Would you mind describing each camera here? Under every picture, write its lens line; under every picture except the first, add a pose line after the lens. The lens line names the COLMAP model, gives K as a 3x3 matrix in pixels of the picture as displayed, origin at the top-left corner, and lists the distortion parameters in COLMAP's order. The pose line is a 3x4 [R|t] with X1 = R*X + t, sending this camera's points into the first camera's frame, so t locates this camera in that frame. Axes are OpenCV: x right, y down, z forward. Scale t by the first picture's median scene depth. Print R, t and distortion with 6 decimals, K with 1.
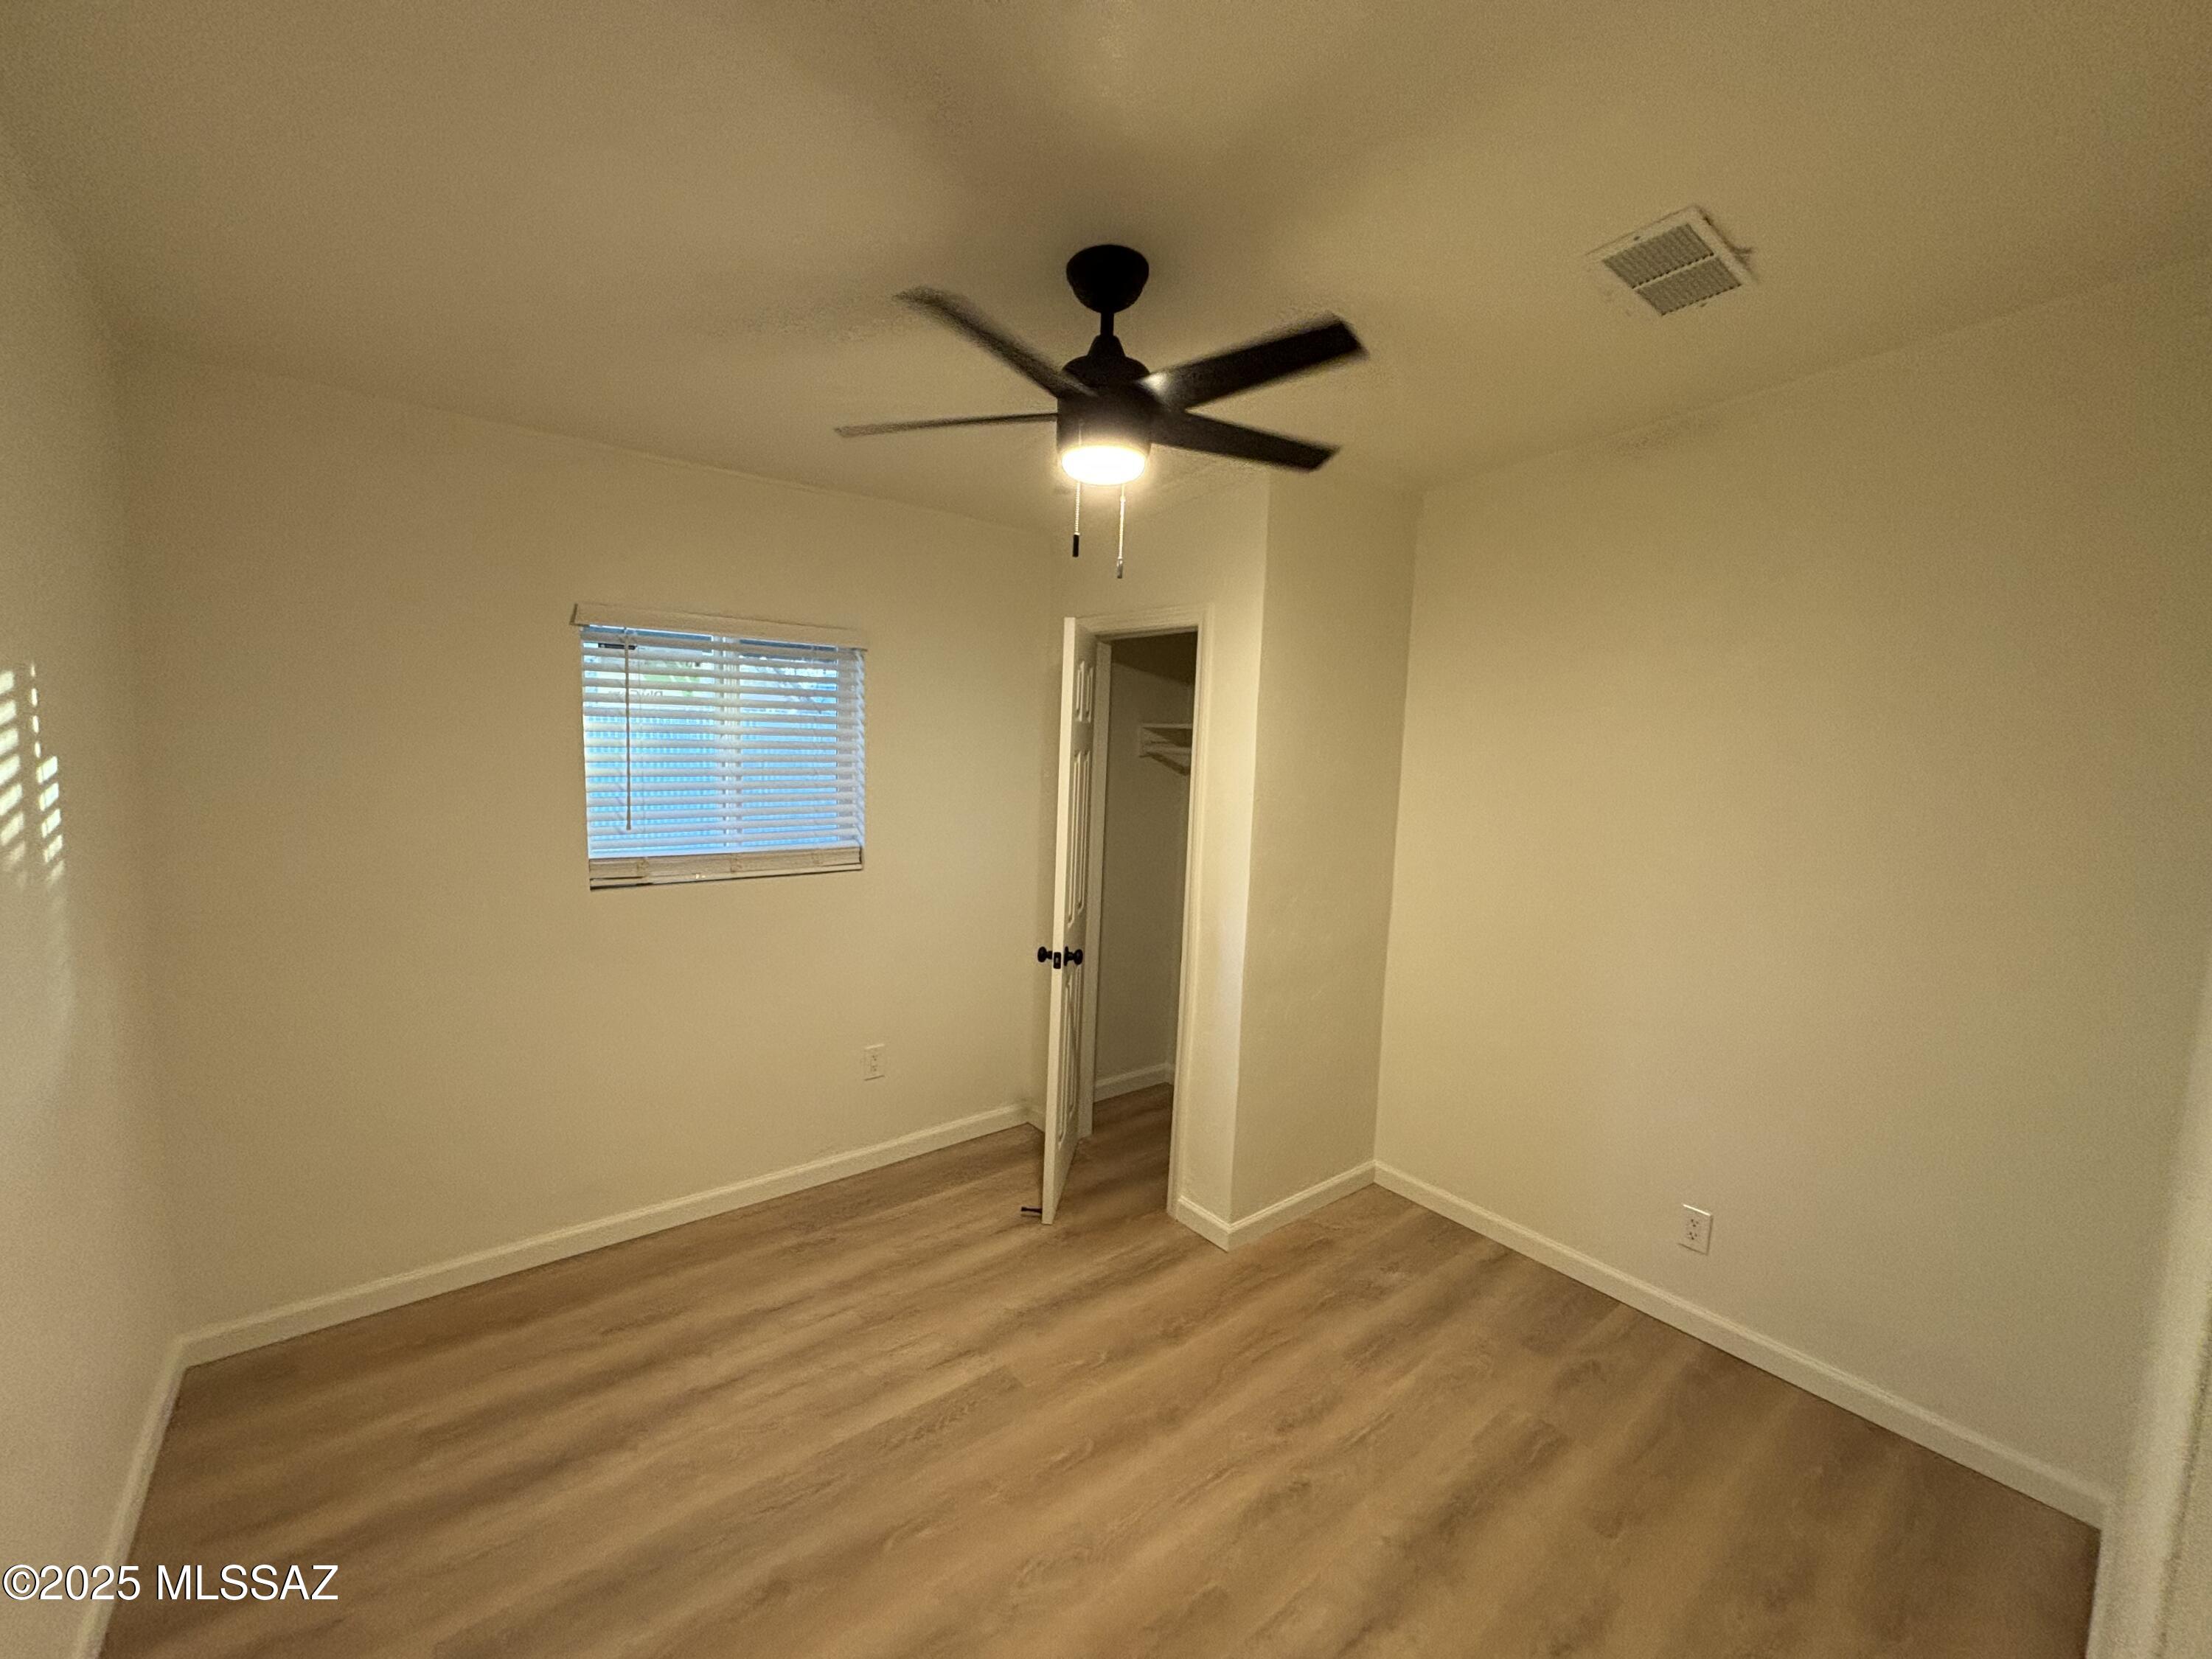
lens RADIAL K [[902.7, 0, 1106.0], [0, 902.7, 829.5], [0, 0, 1]] dist [0.016133, -0.000400]
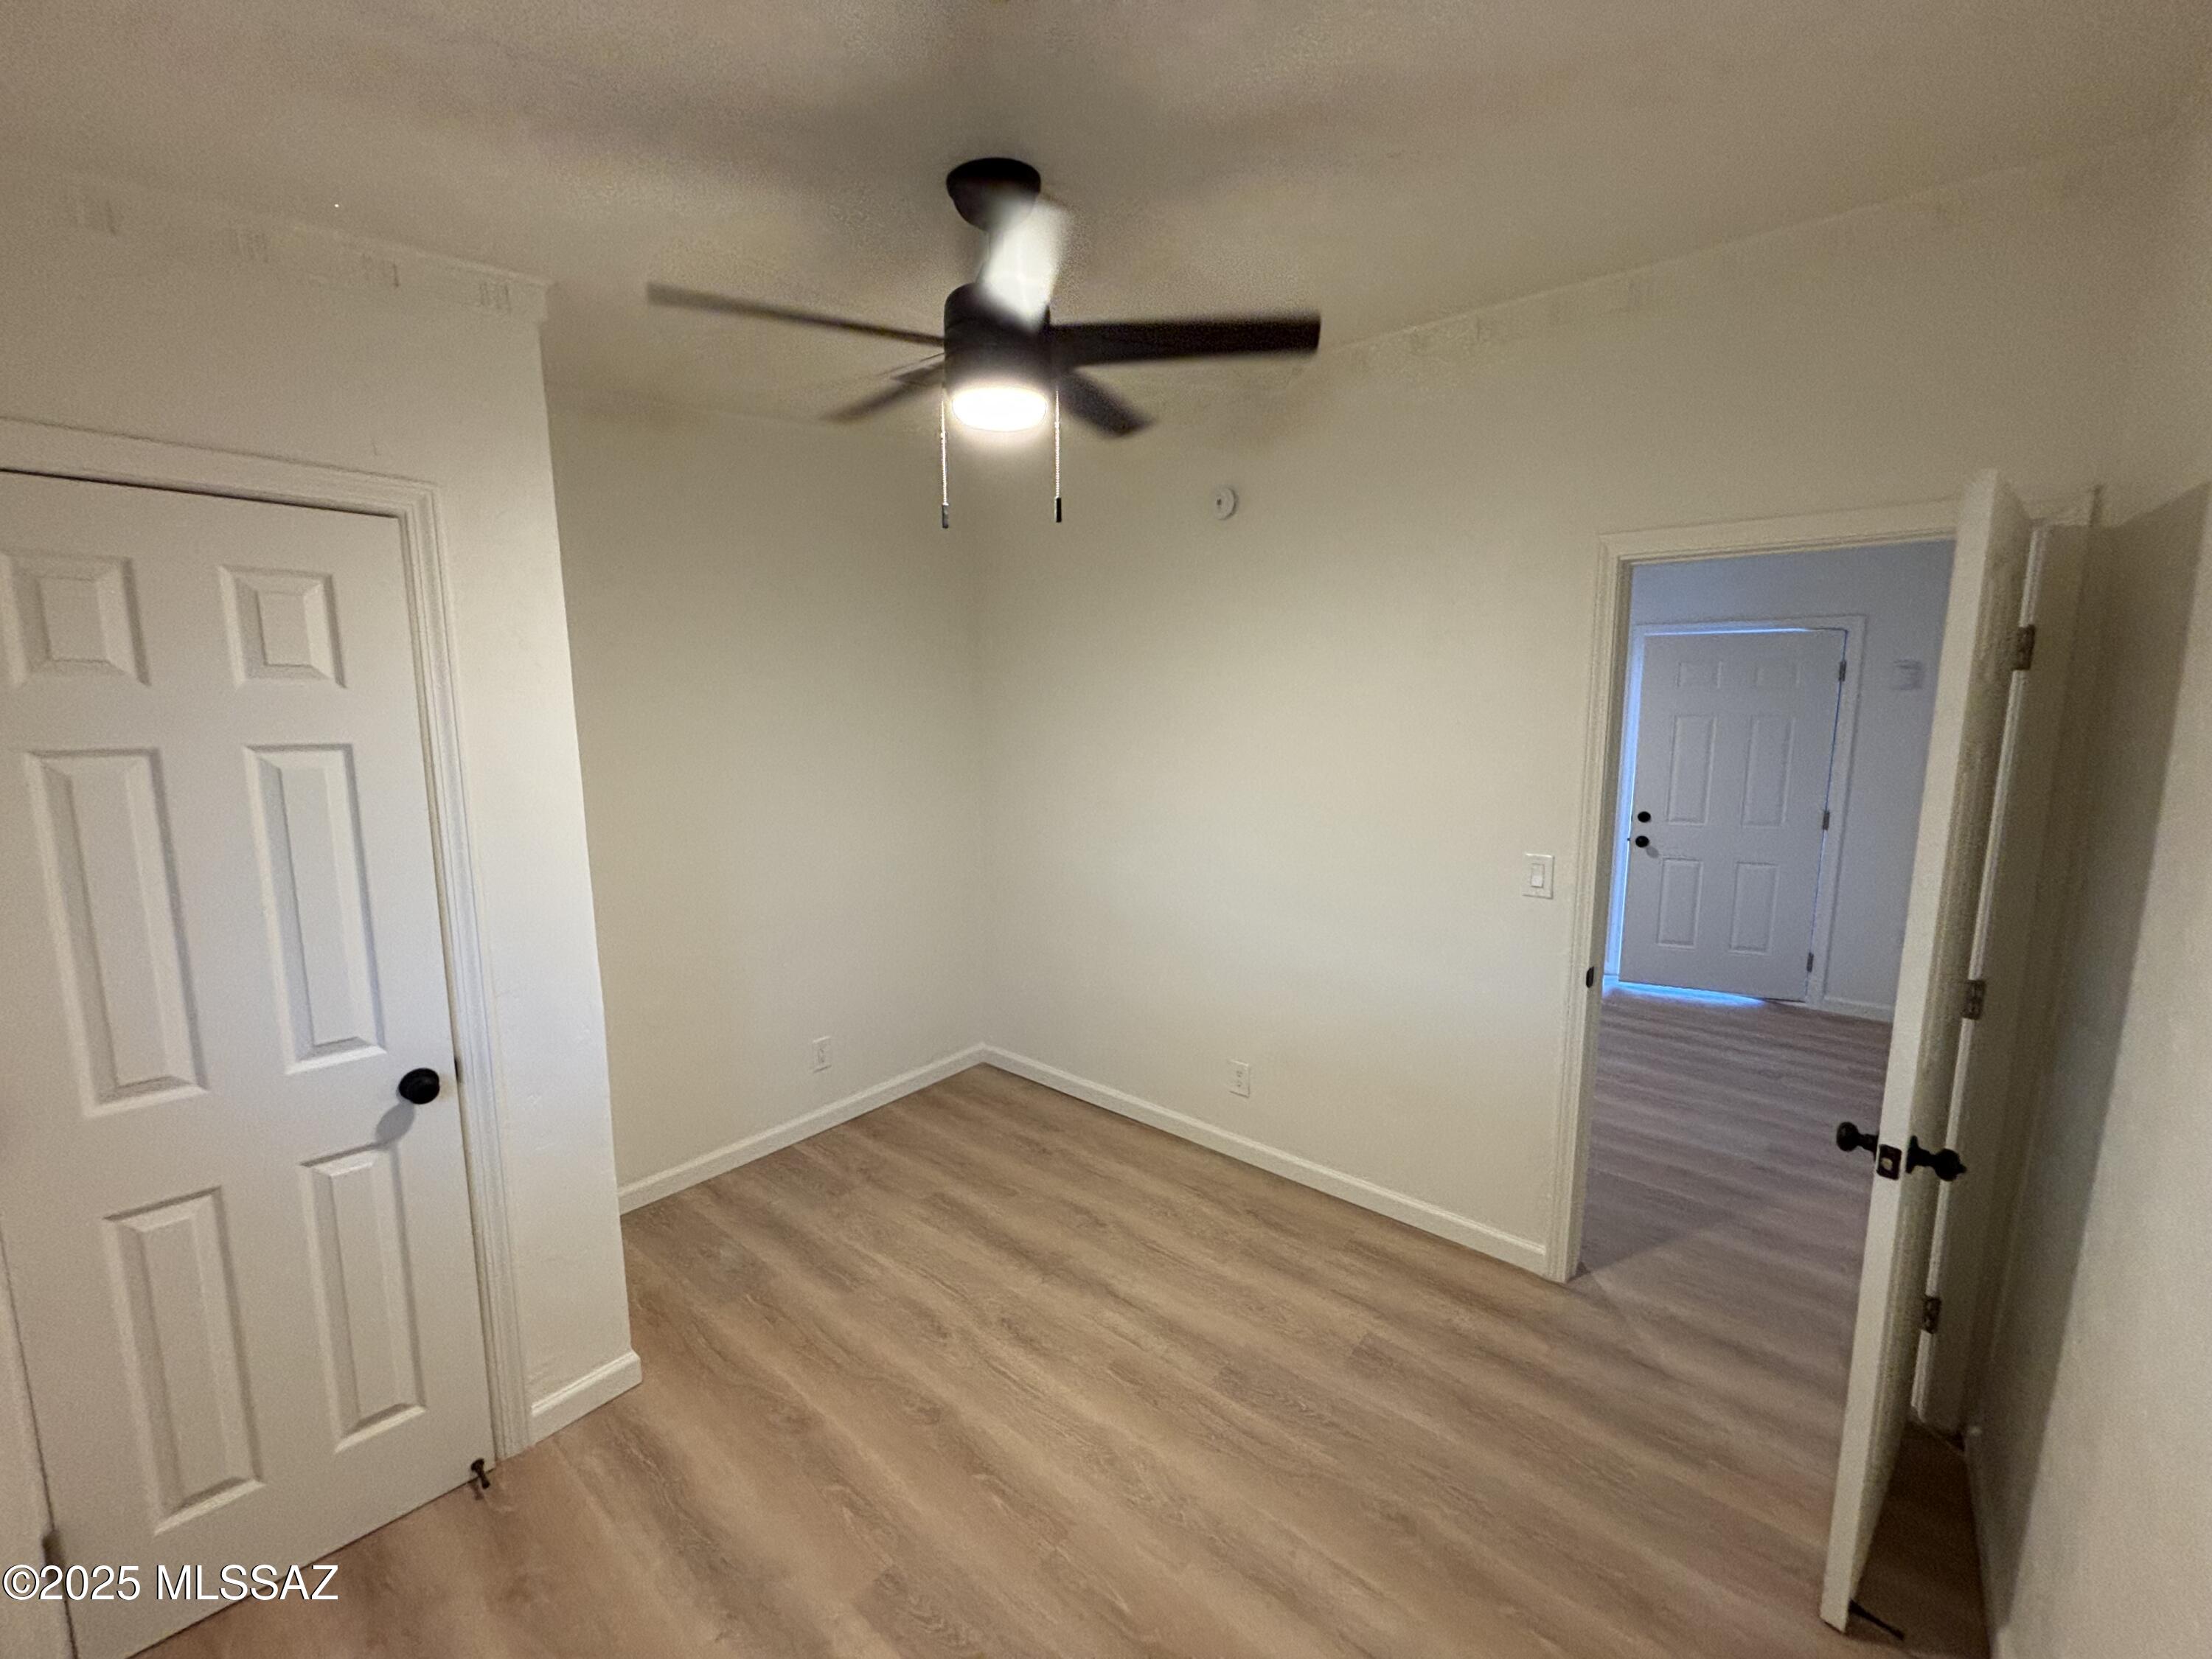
lens RADIAL K [[902.7, 0, 1106.0], [0, 902.7, 829.5], [0, 0, 1]] dist [0.016133, -0.000400]
pose [[-0.194908, -0.180428, 0.964083, -0.778124], [0.099812, 0.974183, 0.202497, -0.134200], [-0.975730, 0.135695, -0.171868, 0.896889]]
